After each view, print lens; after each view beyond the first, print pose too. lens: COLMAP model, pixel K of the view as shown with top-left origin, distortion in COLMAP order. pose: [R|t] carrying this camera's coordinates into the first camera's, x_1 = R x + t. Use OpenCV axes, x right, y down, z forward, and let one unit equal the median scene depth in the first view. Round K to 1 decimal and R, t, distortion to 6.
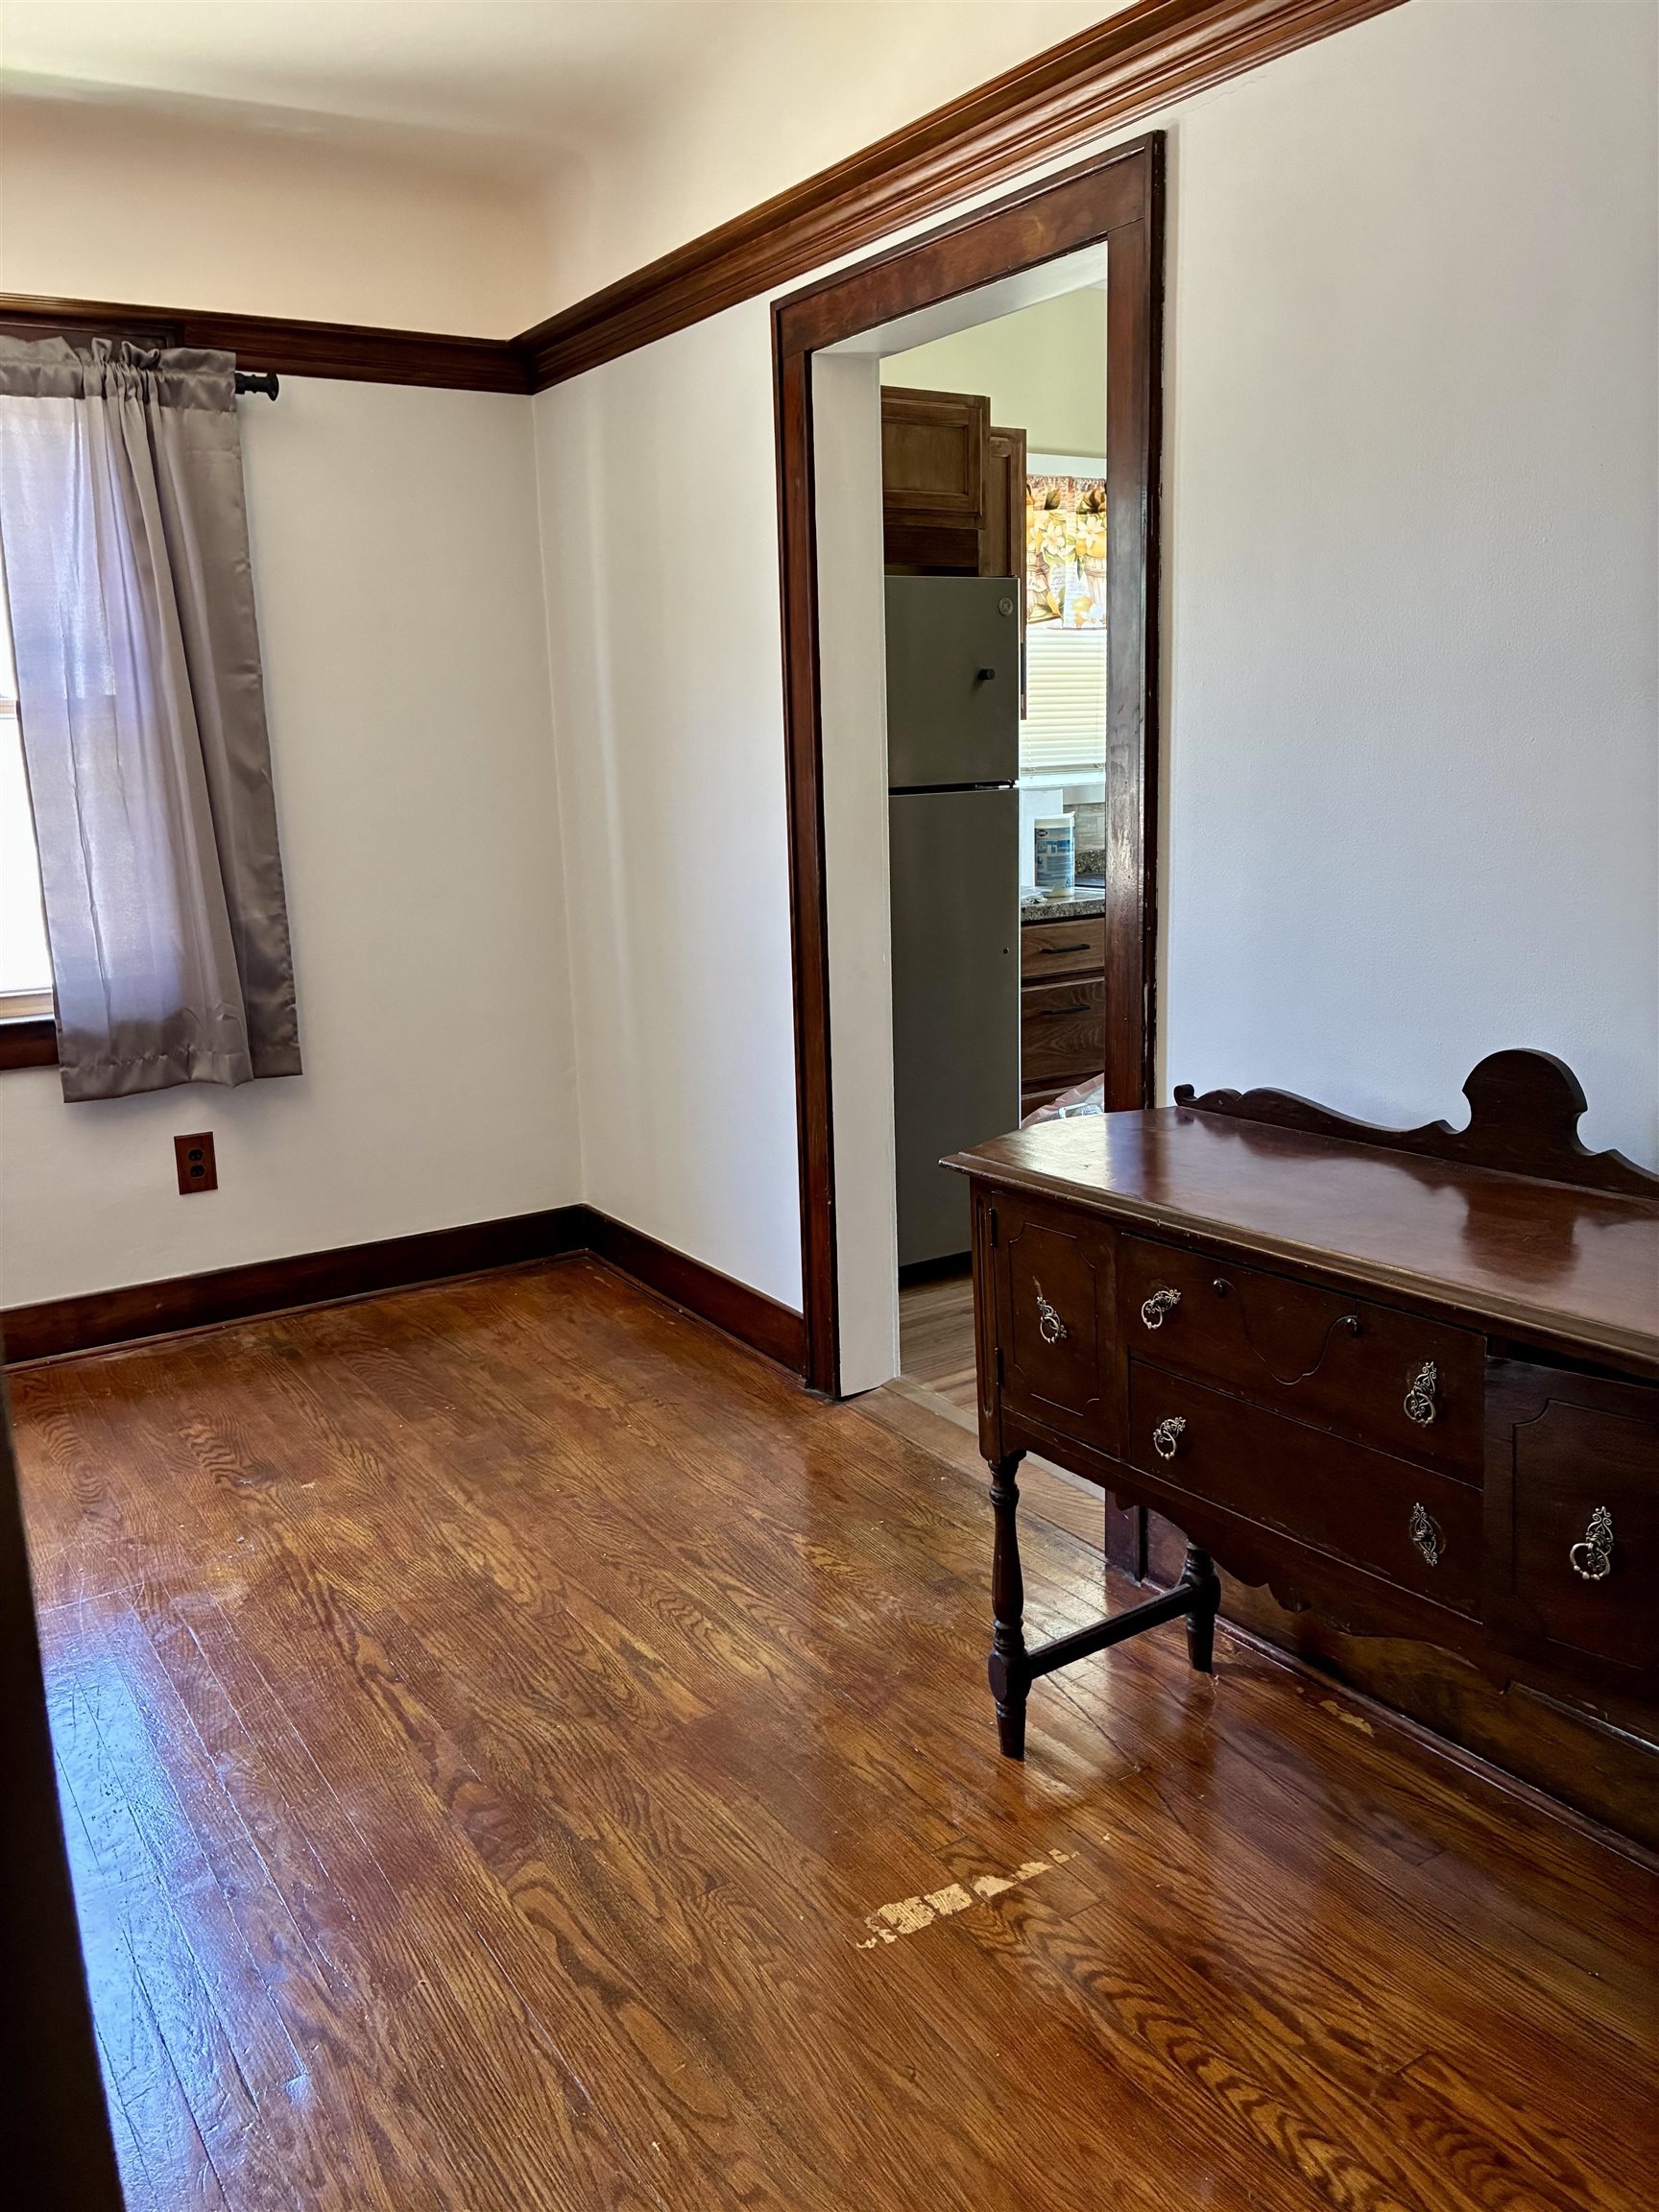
lens RADIAL K [[1679.4, 0, 828.3], [0, 1679.4, 1096.0], [0, 0, 1]] dist [0.049398, -0.052227]
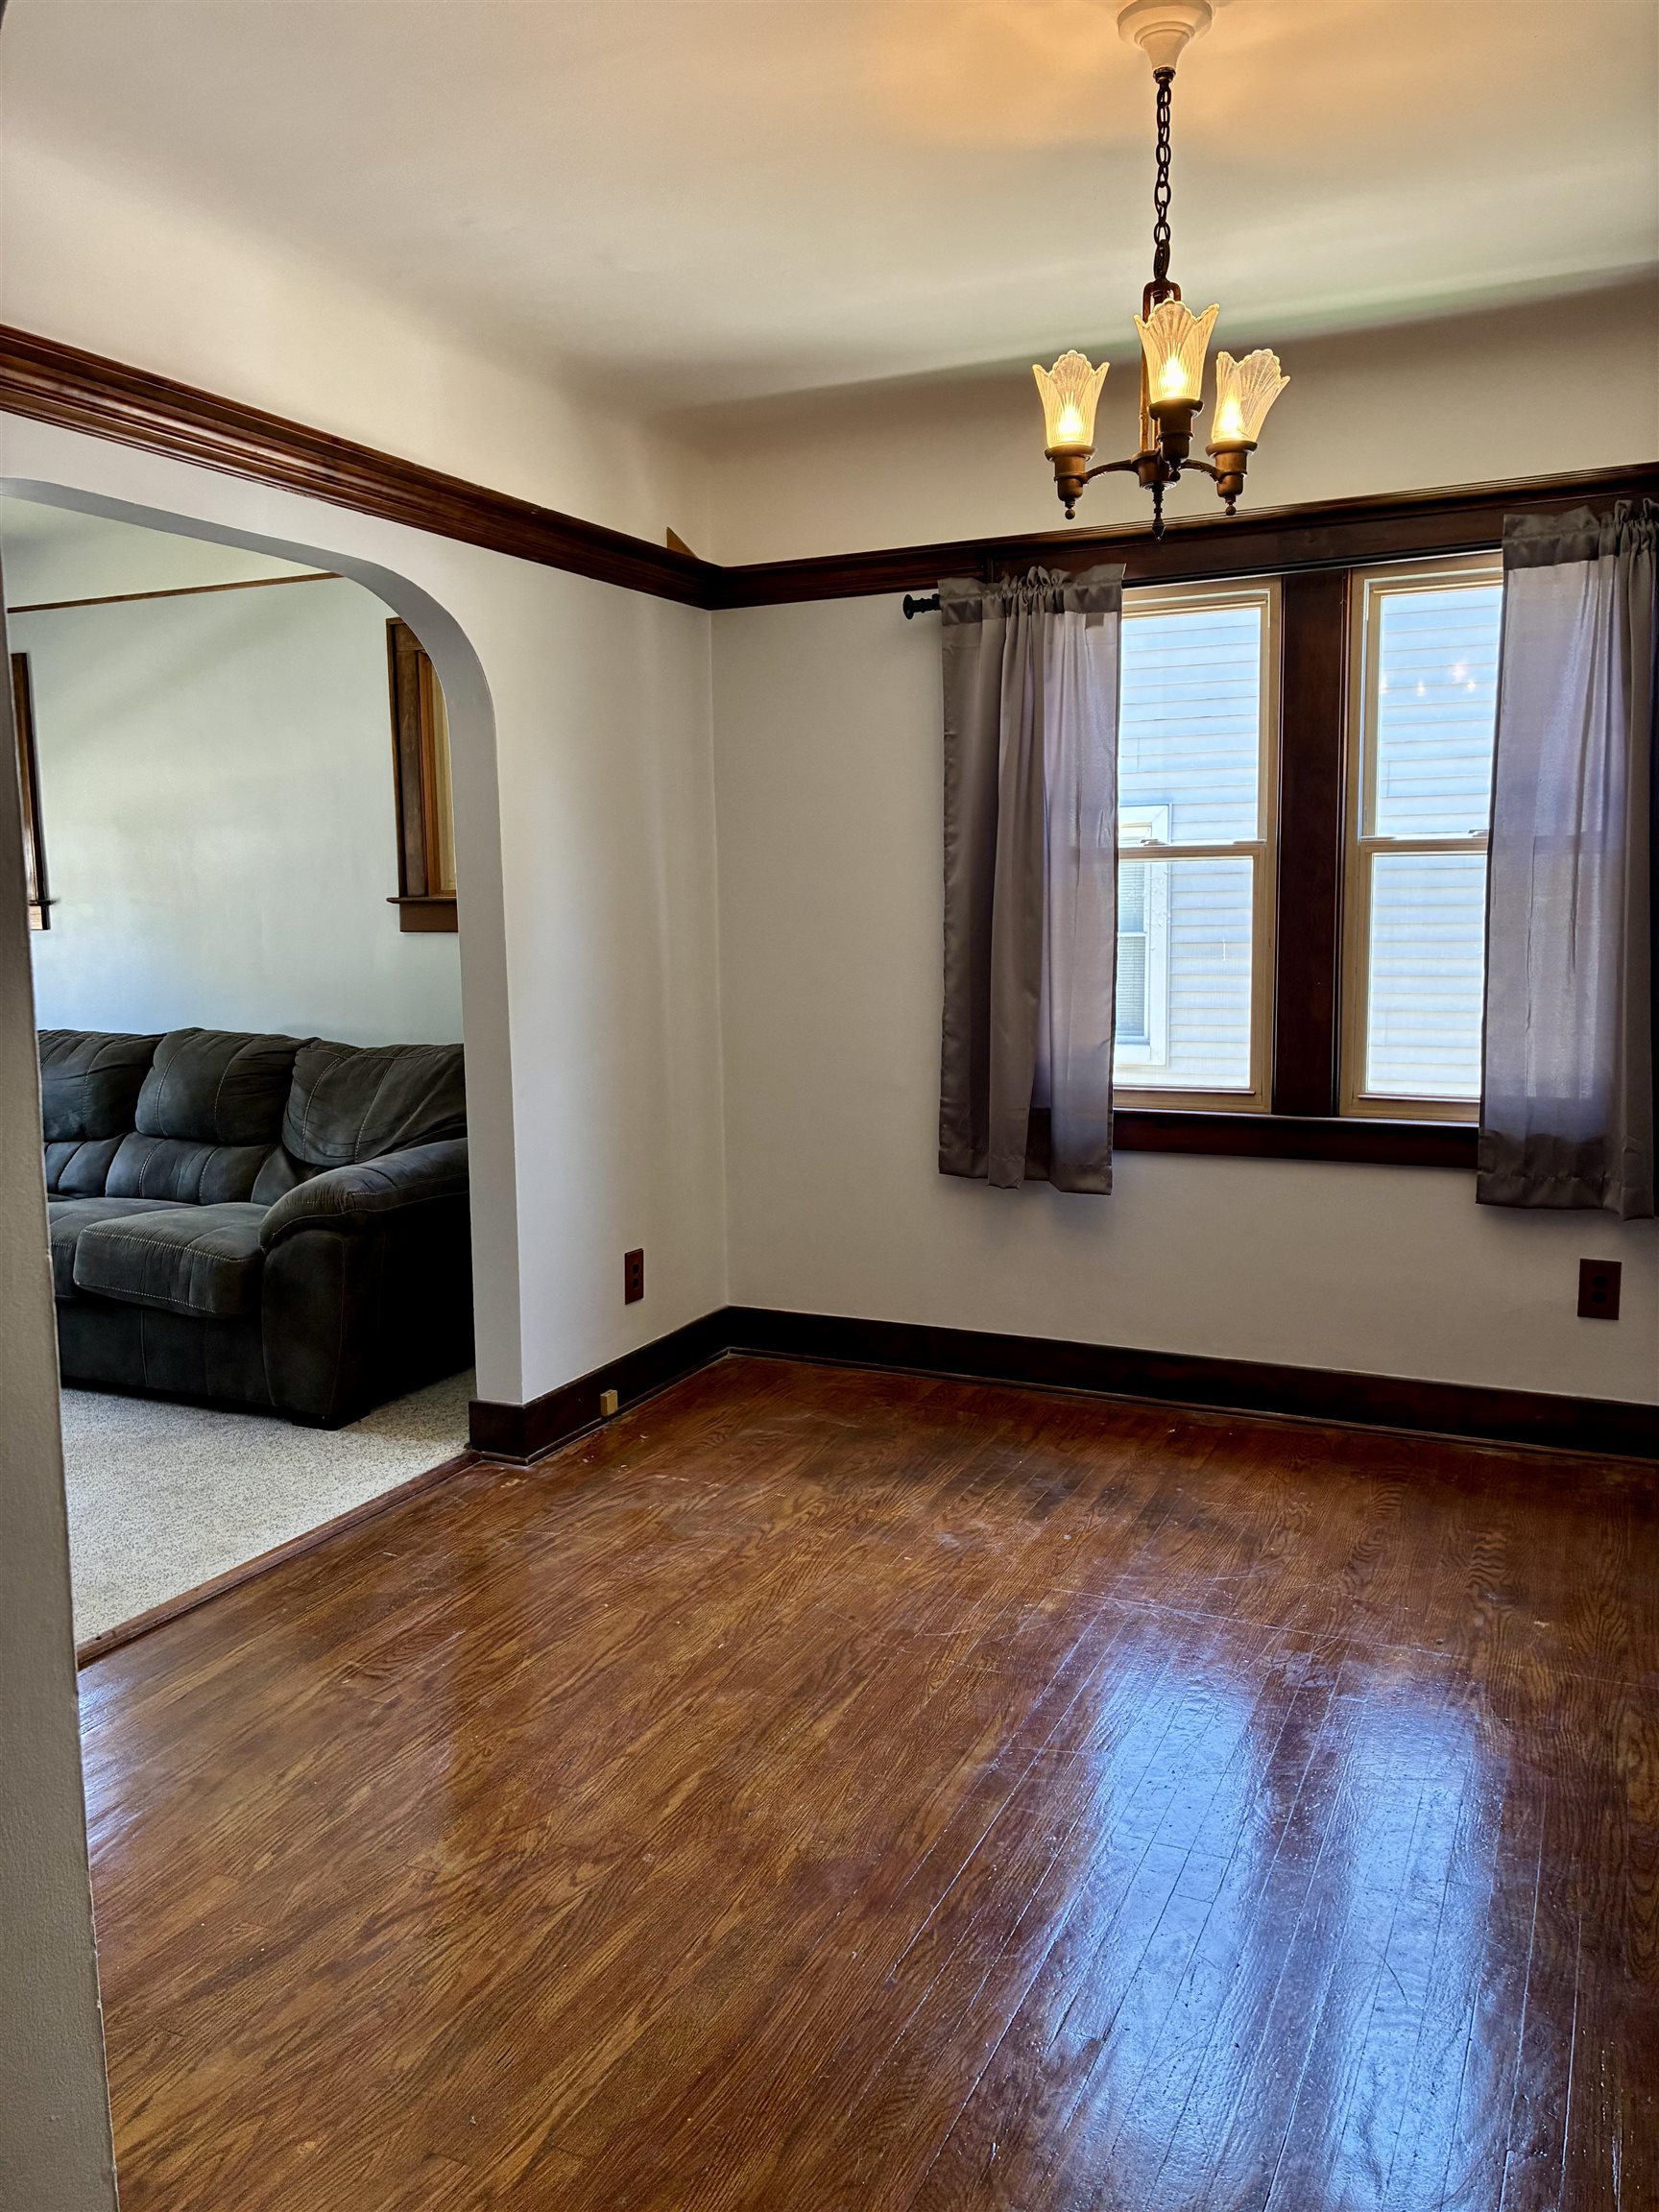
lens RADIAL K [[1680.5, 0, 826.7], [0, 1680.5, 1096.0], [0, 0, 1]] dist [0.002596, 0.000072]
pose [[0.523872, 0.126078, -0.842415, 0.241199], [-0.177299, 0.983464, 0.036931, -0.032641], [0.833141, 0.130013, 0.537562, 0.073816]]
